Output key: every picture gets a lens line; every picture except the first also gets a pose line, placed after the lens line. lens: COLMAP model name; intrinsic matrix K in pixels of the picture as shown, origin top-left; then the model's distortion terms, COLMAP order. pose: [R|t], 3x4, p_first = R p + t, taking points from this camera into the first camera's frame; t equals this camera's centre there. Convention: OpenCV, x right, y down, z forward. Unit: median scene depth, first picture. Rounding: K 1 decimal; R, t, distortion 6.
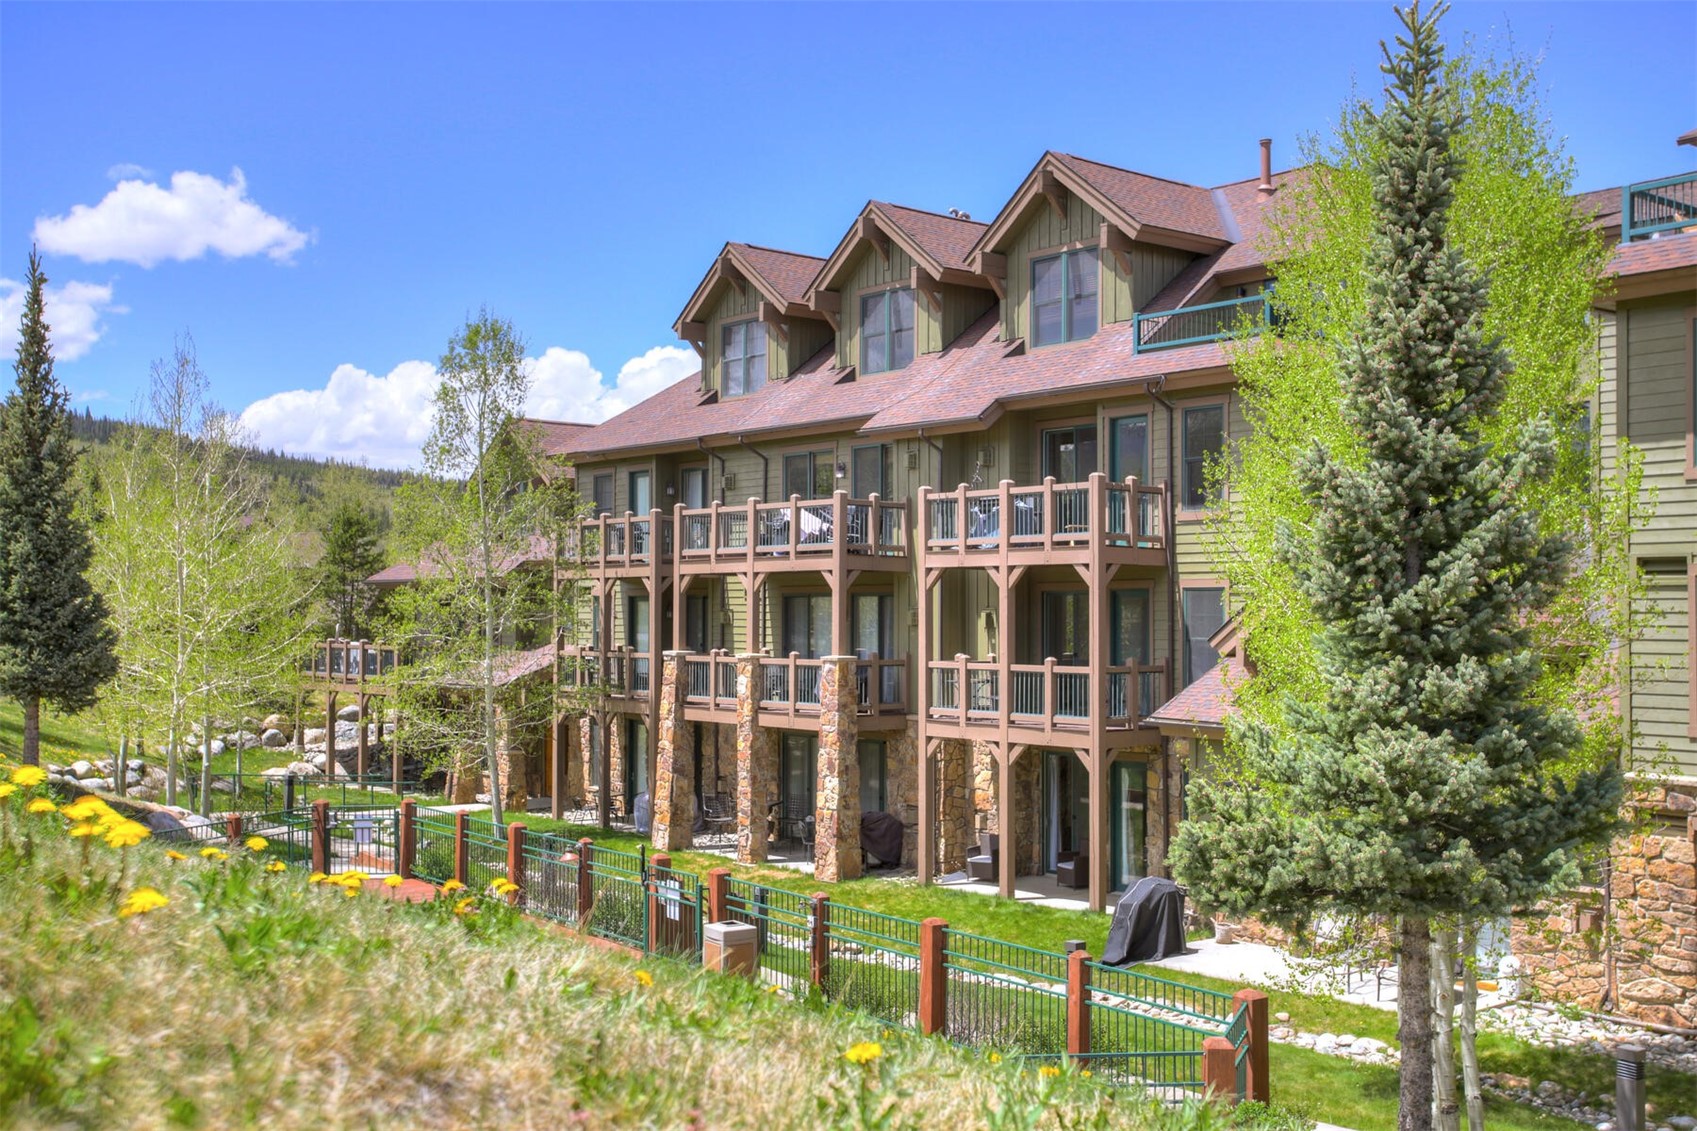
lens RADIAL K [[1782.3, 0, 848.5], [0, 1782.3, 565.5], [0, 0, 1]] dist [0.017218, 0.036543]
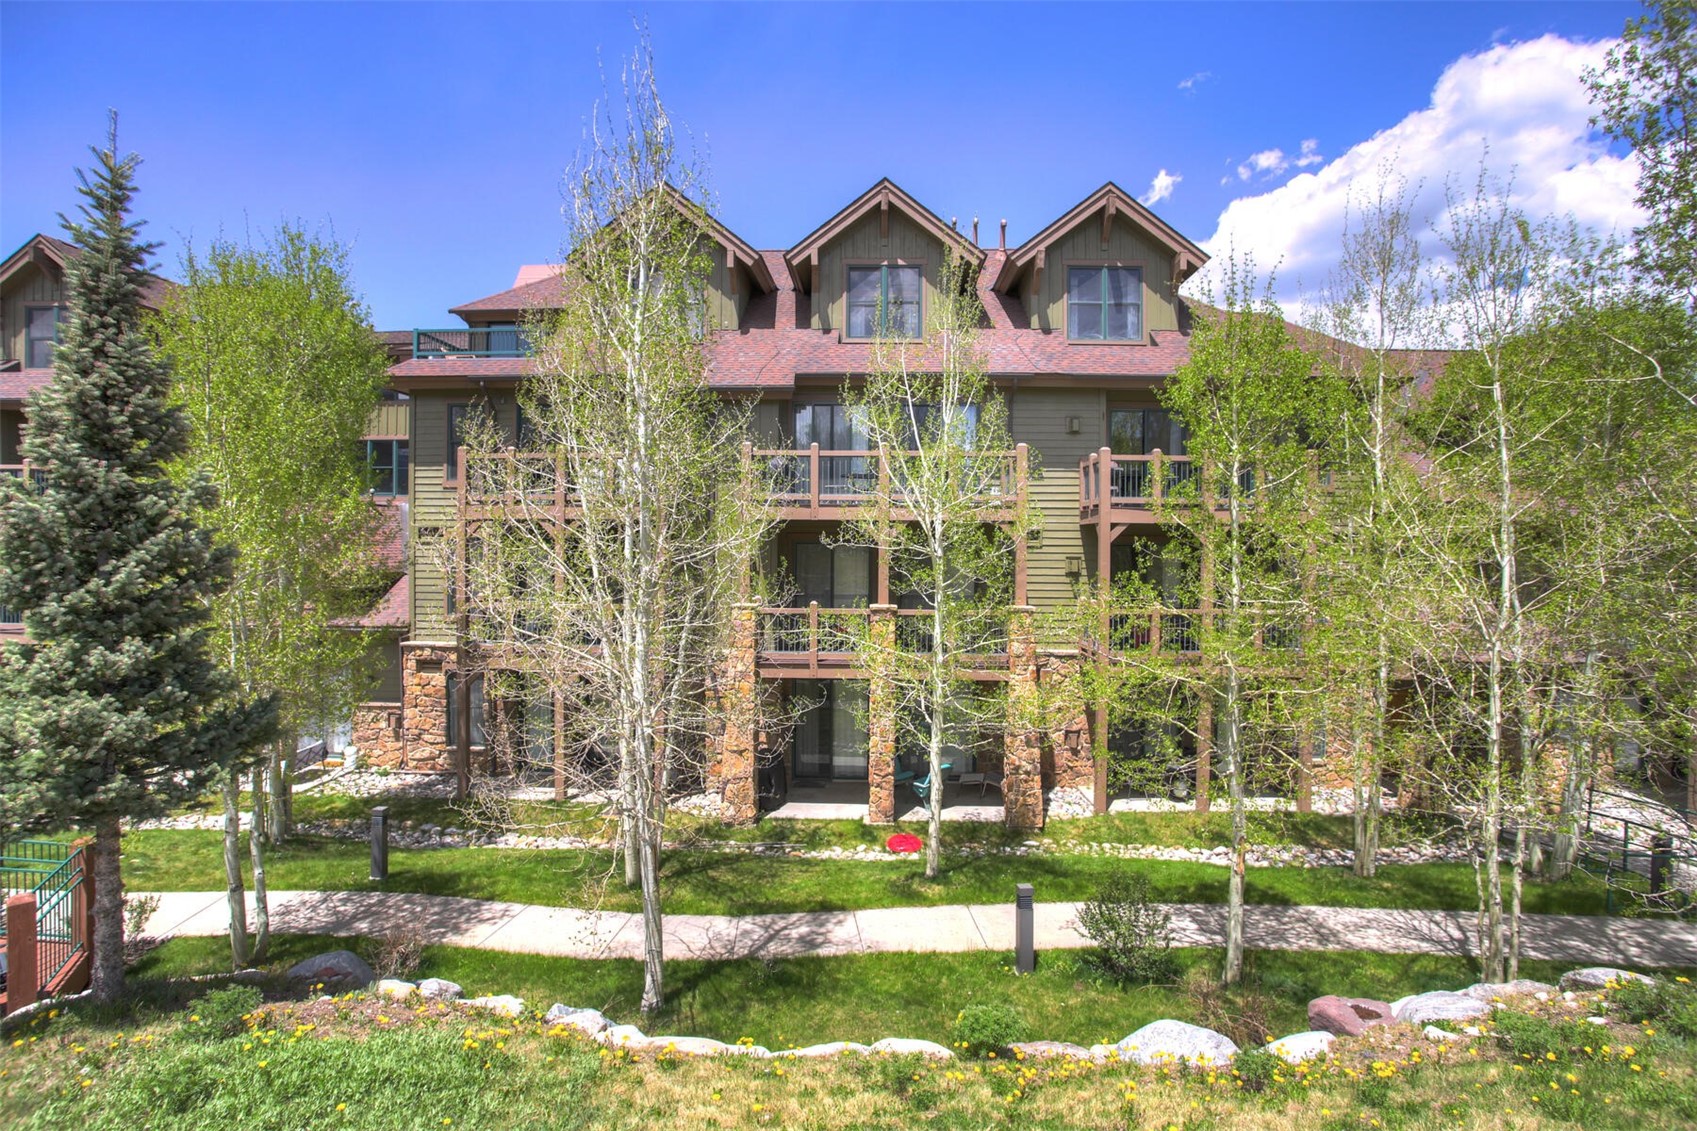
lens RADIAL K [[848.2, 0, 848.5], [0, 848.2, 565.5], [0, 0, 1]] dist [-0.000959, 0.033191]
pose [[0.677460, -0.032056, 0.734861, 0.219768], [-0.010139, 0.998548, 0.052905, -0.041983], [-0.735490, -0.043291, 0.676152, 0.138864]]
